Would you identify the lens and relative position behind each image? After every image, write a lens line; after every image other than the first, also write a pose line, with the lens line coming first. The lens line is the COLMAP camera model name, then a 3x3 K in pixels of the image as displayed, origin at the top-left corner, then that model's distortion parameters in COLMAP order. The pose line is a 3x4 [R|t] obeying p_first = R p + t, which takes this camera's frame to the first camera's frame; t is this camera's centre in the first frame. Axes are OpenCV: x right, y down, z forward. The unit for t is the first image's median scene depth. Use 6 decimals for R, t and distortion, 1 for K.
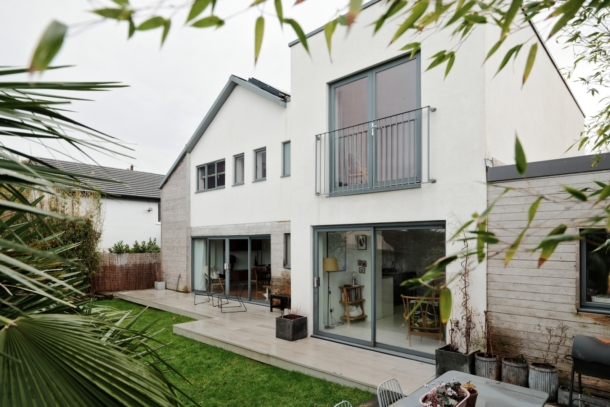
lens RADIAL K [[363.9, 0, 303.2], [0, 363.9, 246.8], [0, 0, 1]] dist [-0.001303, -0.003523]
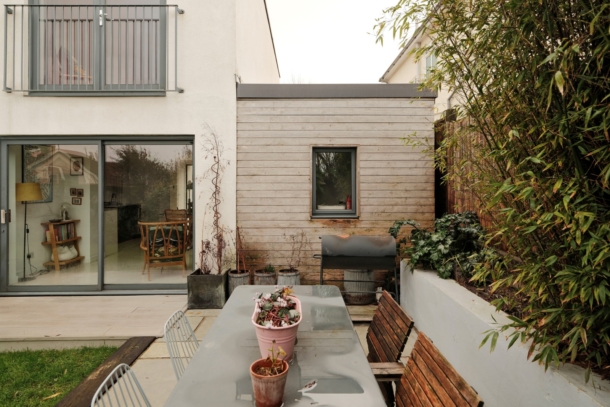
lens RADIAL K [[353.2, 0, 307.0], [0, 353.2, 182.9], [0, 0, 1]] dist [-0.001624, 0.000003]
pose [[0.718168, 0.003254, 0.695863, -0.025563], [0.003200, 0.999963, -0.007979, 0.055749], [-0.695863, 0.007957, 0.718131, 0.154456]]
